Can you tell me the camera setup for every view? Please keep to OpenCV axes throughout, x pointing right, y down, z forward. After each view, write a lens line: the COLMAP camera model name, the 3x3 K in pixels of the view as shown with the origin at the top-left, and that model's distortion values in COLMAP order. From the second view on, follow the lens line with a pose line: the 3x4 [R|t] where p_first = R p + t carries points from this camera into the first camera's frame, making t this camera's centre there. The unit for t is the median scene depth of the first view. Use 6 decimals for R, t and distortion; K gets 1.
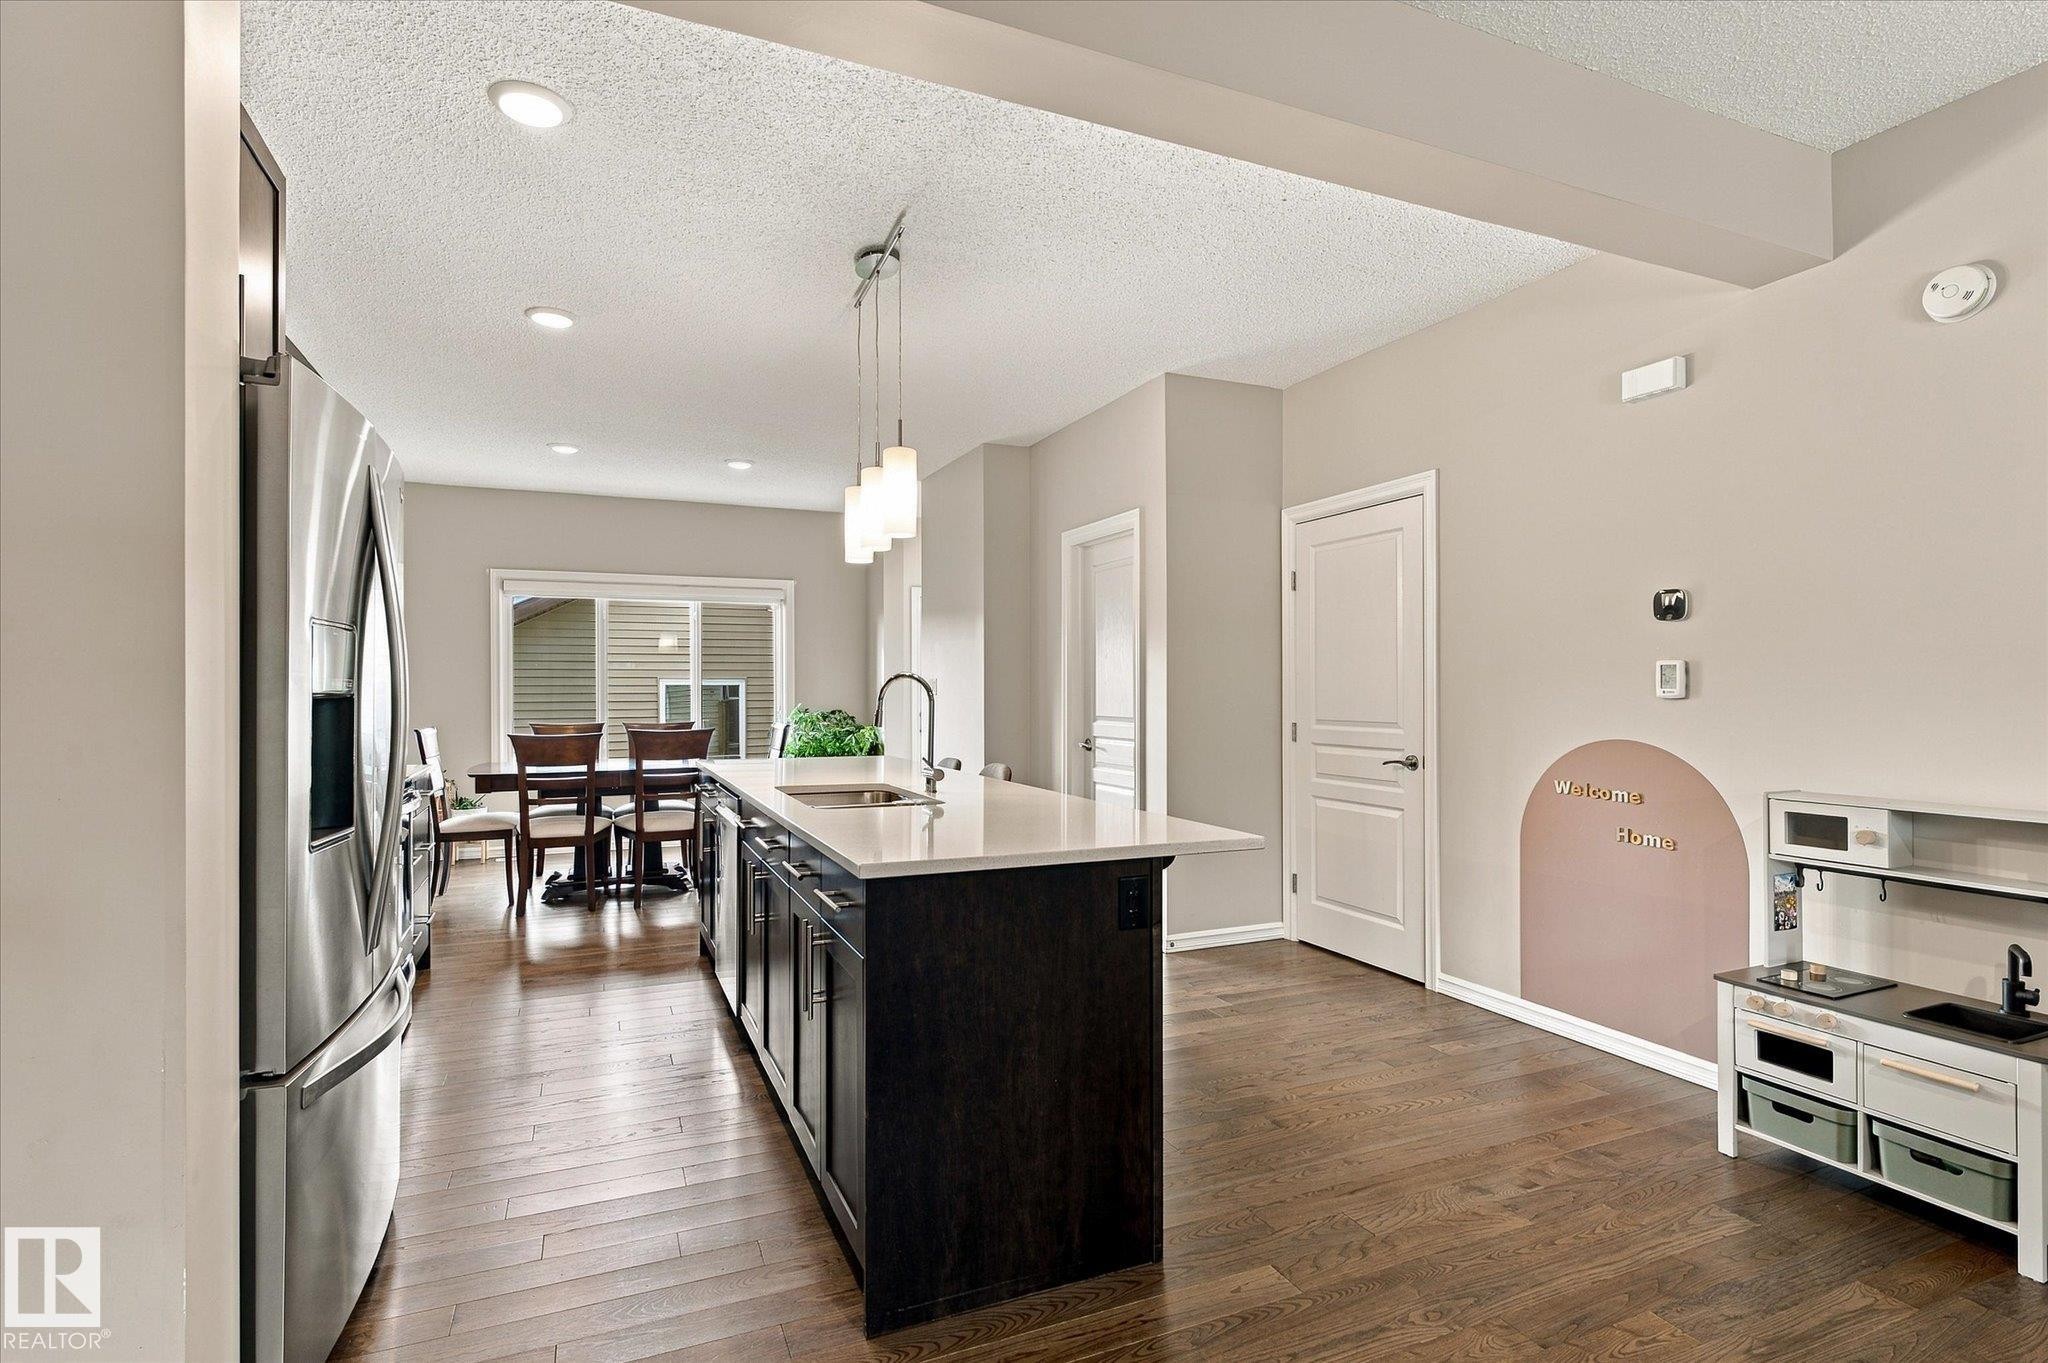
lens RADIAL K [[1032.7, 0, 1023.3], [0, 1032.7, 686.9], [0, 0, 1]] dist [0.007231, -0.001131]
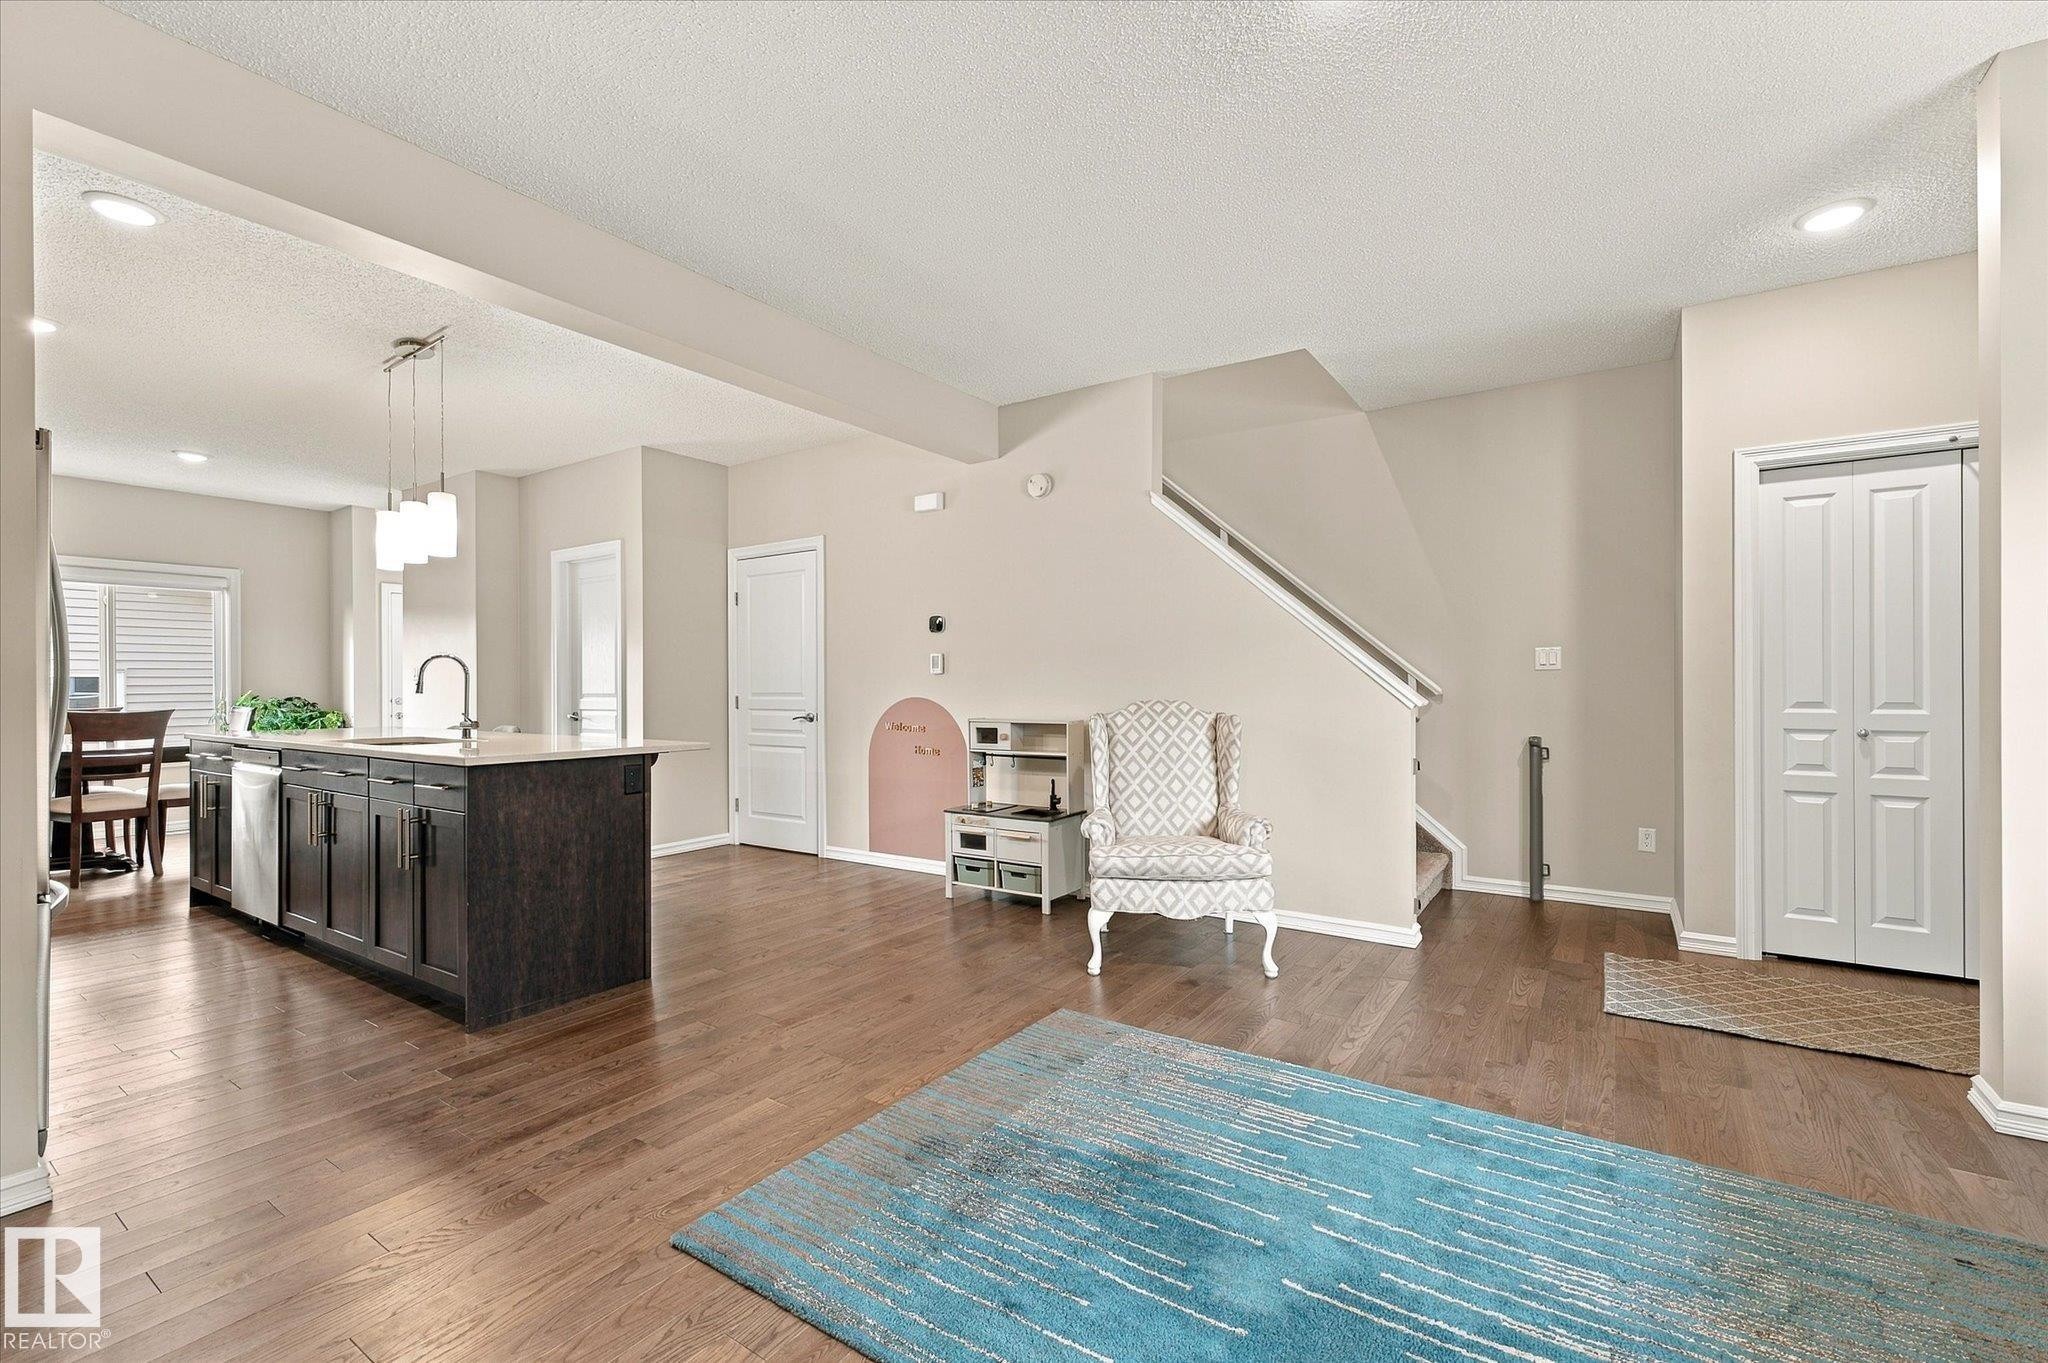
lens RADIAL K [[871.3, 0, 1027.2], [0, 871.3, 689.0], [0, 0, 1]] dist [0.000151, 0.000071]
pose [[0.844111, -0.003965, 0.536154, -0.087070], [0.000845, 0.999981, 0.006065, 0.030009], [-0.536168, -0.004666, 0.844098, -0.439785]]
